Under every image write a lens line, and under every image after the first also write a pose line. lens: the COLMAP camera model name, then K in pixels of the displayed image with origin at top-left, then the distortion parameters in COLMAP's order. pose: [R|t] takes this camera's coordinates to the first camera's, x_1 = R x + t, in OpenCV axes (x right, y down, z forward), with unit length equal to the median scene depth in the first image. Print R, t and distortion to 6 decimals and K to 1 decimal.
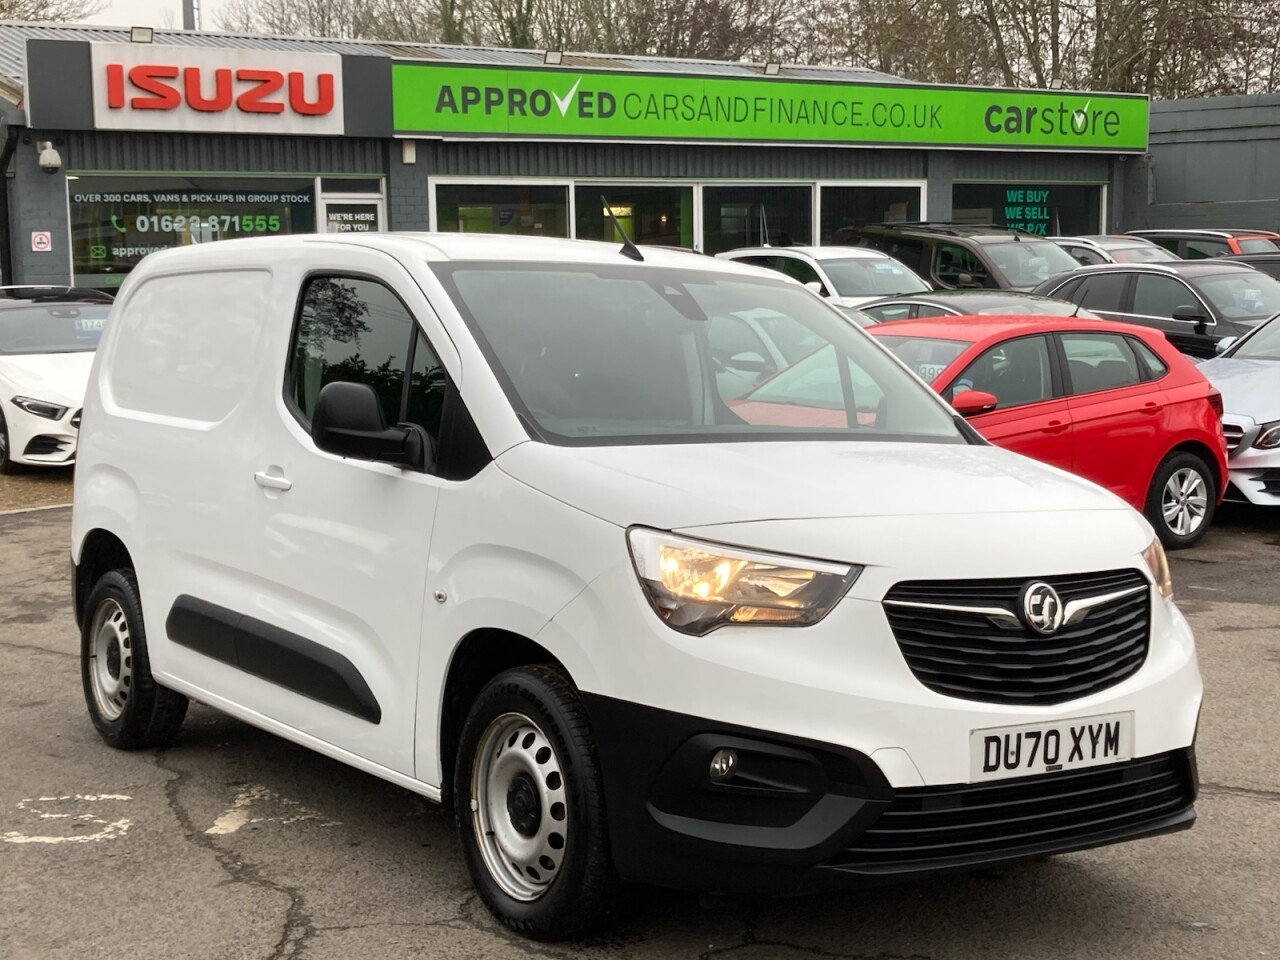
lens RADIAL K [[1873.2, 0, 705.1], [0, 1873.2, 482.0], [0, 0, 1]] dist [0.085004, -0.186861]
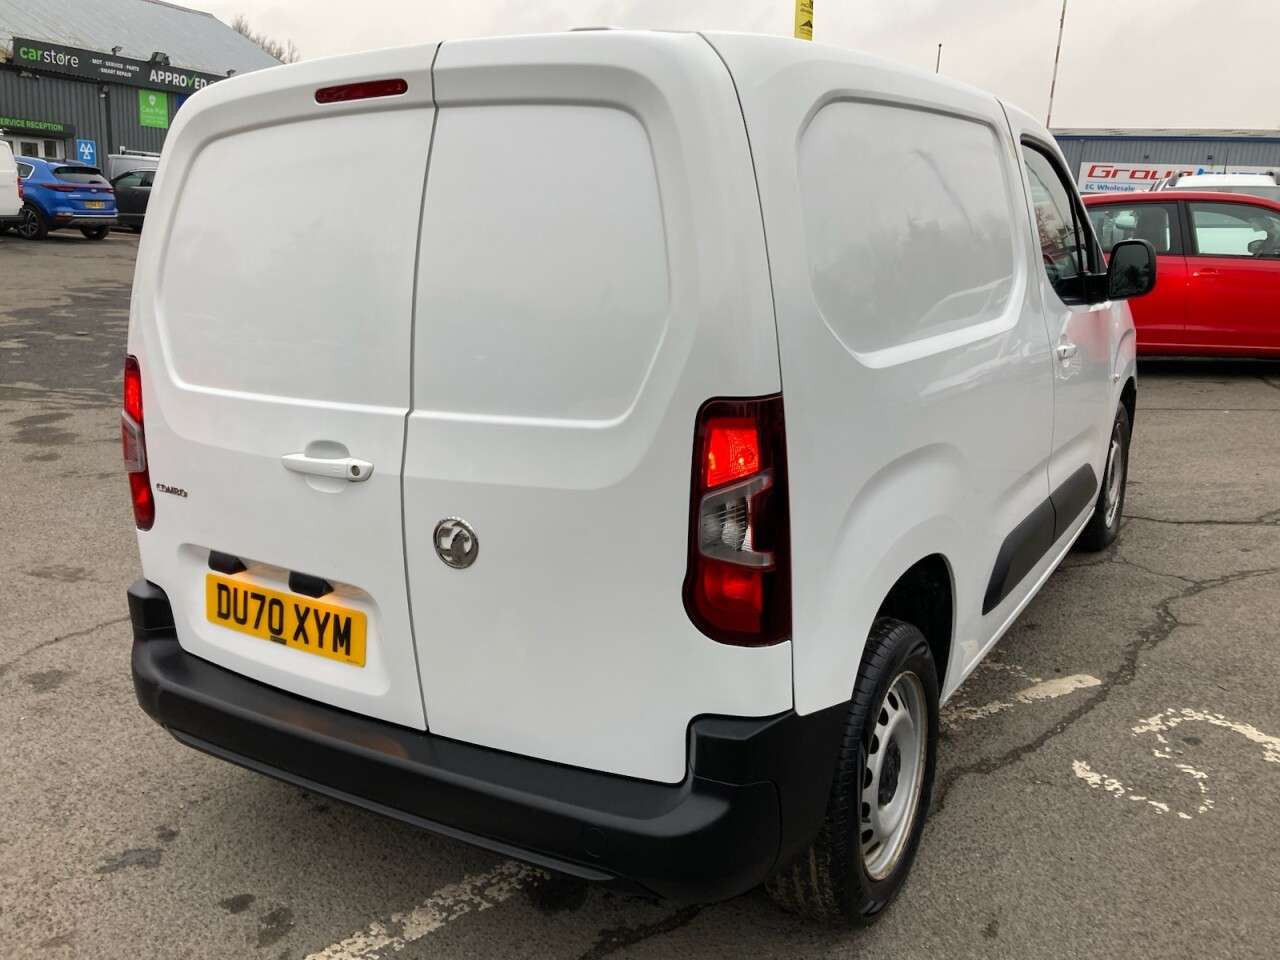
lens RADIAL K [[1080.9, 0, 630.8], [0, 1080.9, 476.7], [0, 0, 1]] dist [-0.018285, 0.062178]
pose [[-0.362647, -0.236460, 0.901429, -0.195398], [0.070223, 0.957591, 0.279443, -0.032759], [-0.929277, 0.164640, -0.330662, 0.403911]]
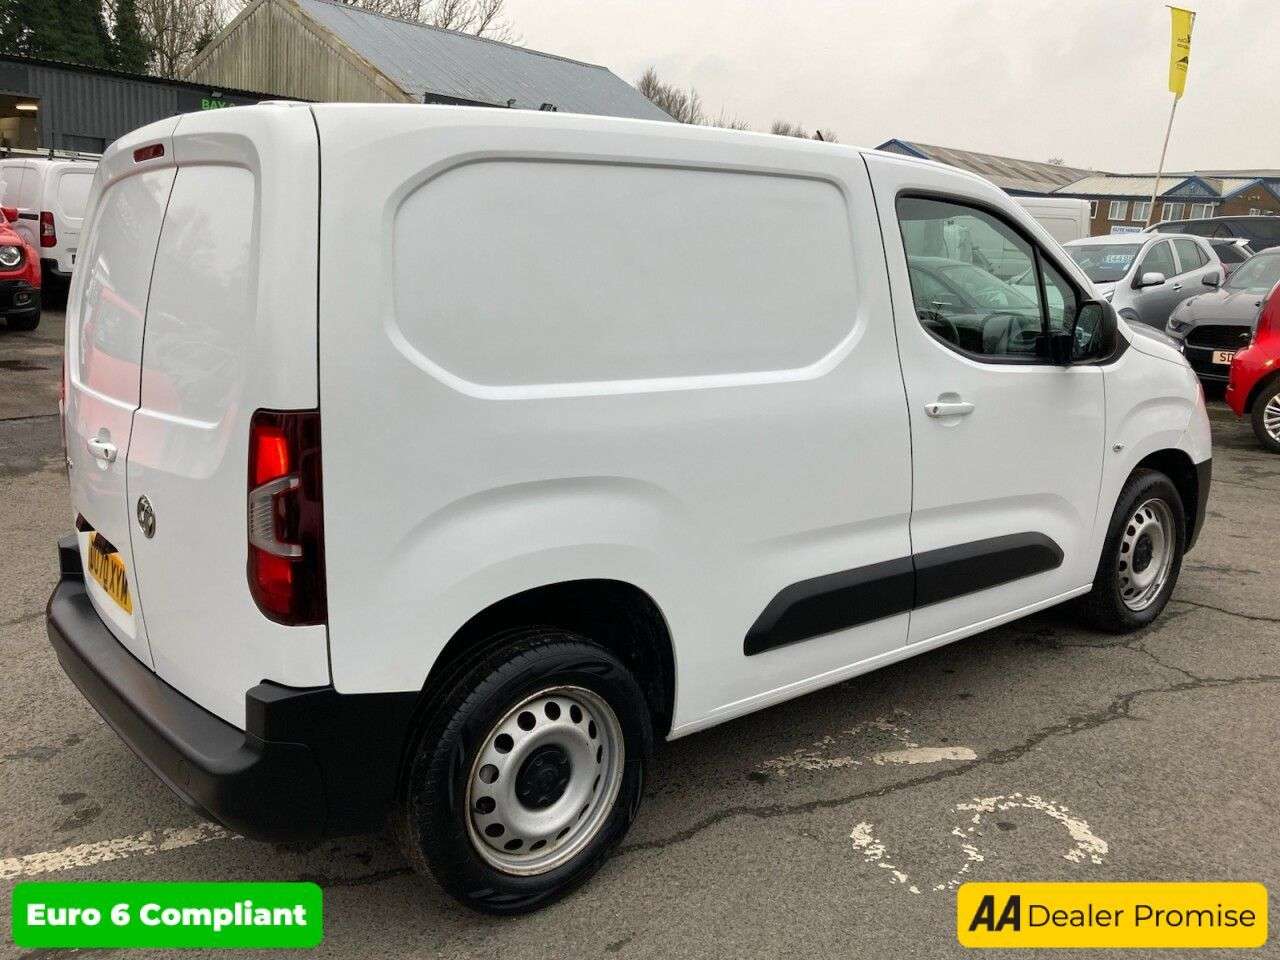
lens RADIAL K [[1076.2, 0, 651.5], [0, 1076.2, 483.4], [0, 0, 1]] dist [0.007498, 0.003650]
pose [[-0.055018, -0.228570, 0.971972, -0.222292], [0.055627, 0.971233, 0.231545, -0.029173], [-0.996935, 0.066807, -0.040720, 0.335396]]
